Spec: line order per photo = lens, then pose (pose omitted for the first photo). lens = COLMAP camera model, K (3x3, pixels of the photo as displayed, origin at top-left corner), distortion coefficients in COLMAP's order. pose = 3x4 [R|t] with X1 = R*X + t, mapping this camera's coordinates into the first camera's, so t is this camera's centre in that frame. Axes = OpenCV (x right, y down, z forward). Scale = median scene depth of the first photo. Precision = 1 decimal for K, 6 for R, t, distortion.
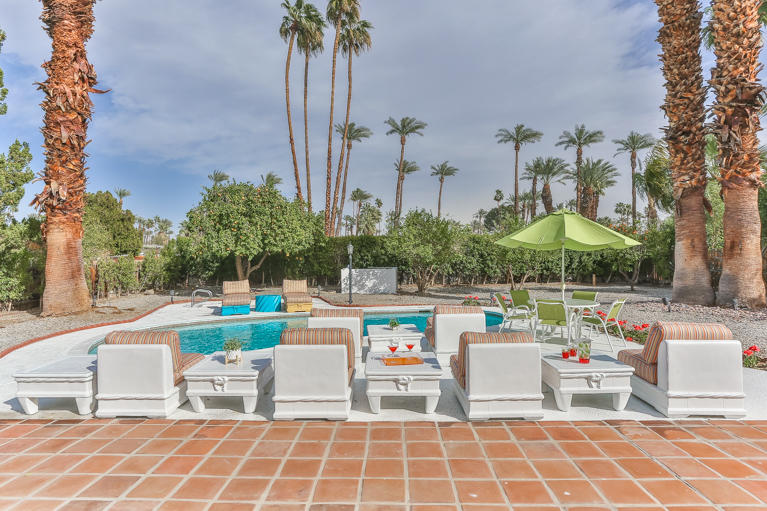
lens RADIAL K [[434.1, 0, 387.3], [0, 434.1, 253.4], [0, 0, 1]] dist [-0.018161, -0.001942]
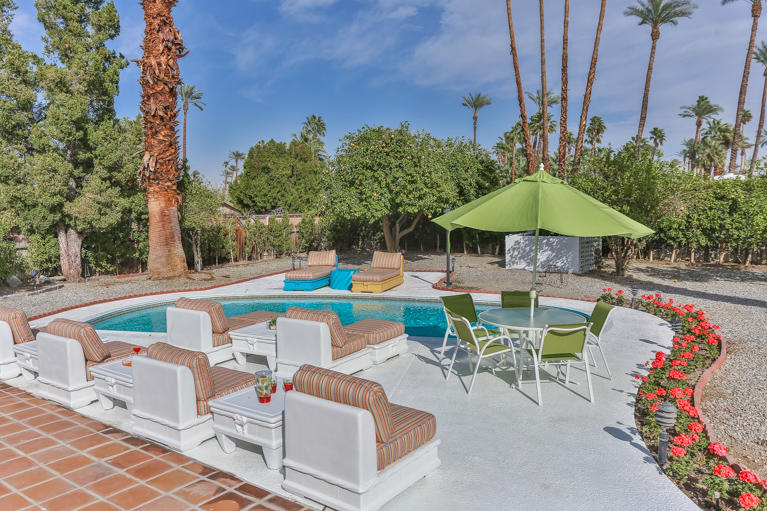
lens RADIAL K [[598.0, 0, 378.9], [0, 598.0, 254.1], [0, 0, 1]] dist [-0.010393, -0.013743]
pose [[0.811800, 0.040951, -0.582499, 0.528279], [0.013219, 0.995994, 0.088442, -0.041185], [0.583787, -0.079497, 0.808006, 0.119958]]
